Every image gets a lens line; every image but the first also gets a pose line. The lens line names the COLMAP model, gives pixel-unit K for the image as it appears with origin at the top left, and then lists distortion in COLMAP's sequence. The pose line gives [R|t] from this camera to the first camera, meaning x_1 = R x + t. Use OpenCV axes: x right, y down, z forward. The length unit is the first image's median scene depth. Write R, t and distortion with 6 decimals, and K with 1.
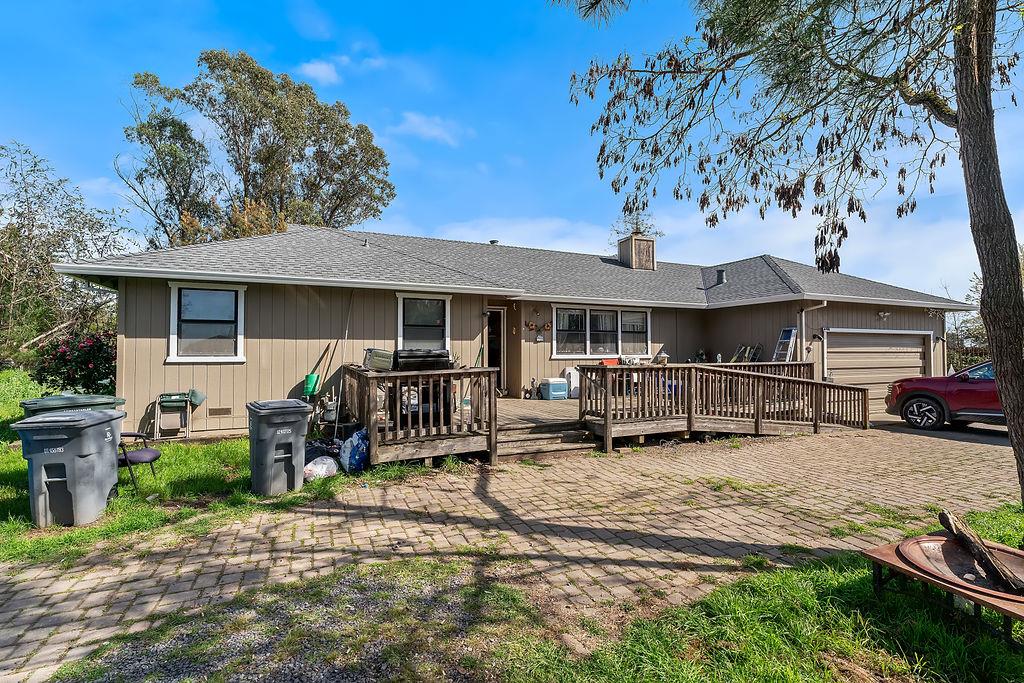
lens RADIAL K [[470.7, 0, 512.0], [0, 470.7, 341.5], [0, 0, 1]] dist [-0.000351, -0.000067]
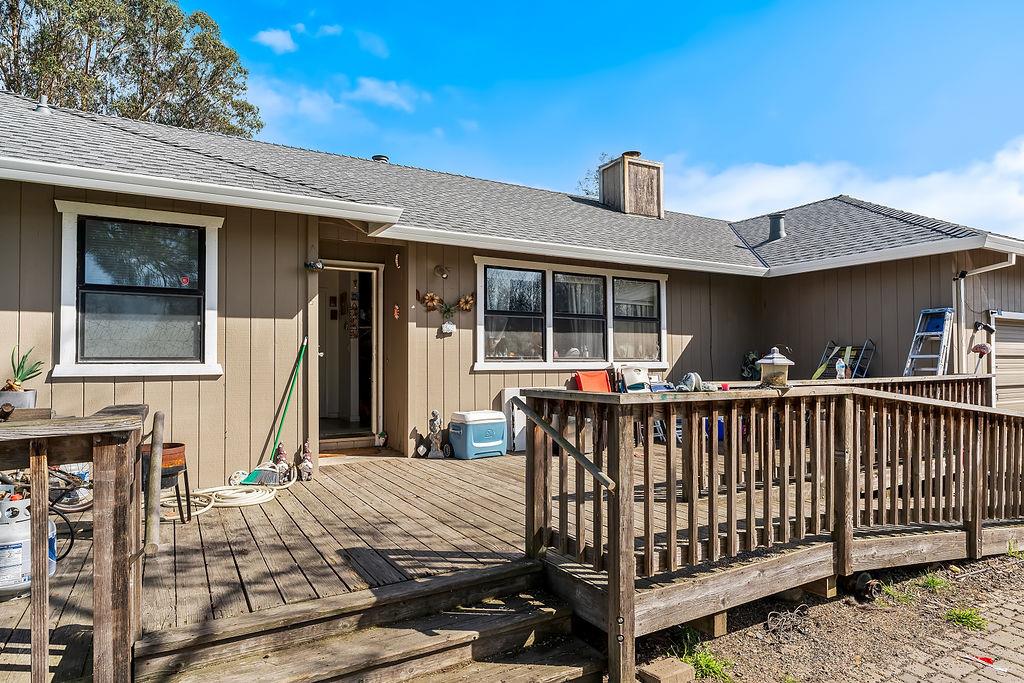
lens RADIAL K [[586.4, 0, 513.2], [0, 586.4, 355.4], [0, 0, 1]] dist [0.000641, 0.000039]
pose [[0.994600, -0.000113, 0.103785, 0.062381], [-0.001222, 0.999917, 0.012803, 0.013820], [-0.103777, -0.012860, 0.994517, 0.408147]]
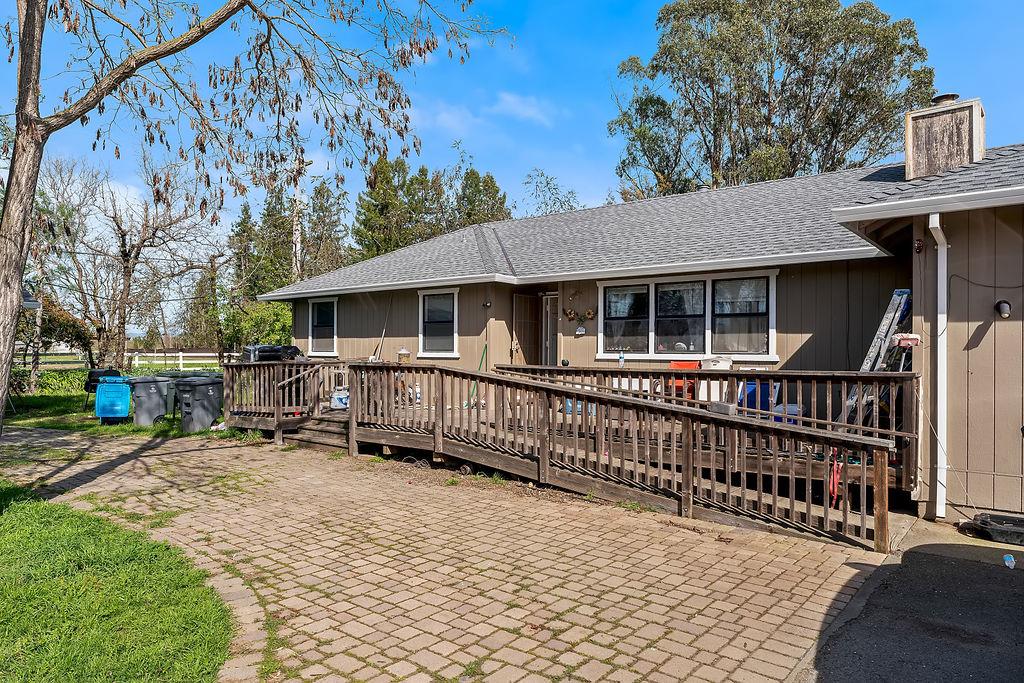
lens RADIAL K [[685.0, 0, 512.0], [0, 685.0, 341.5], [0, 0, 1]] dist [-0.001421, -0.000310]
pose [[0.444715, -0.007254, -0.895643, 0.974569], [0.015600, 0.999878, -0.000353, 0.008938], [0.895536, -0.013815, 0.444774, 0.424087]]
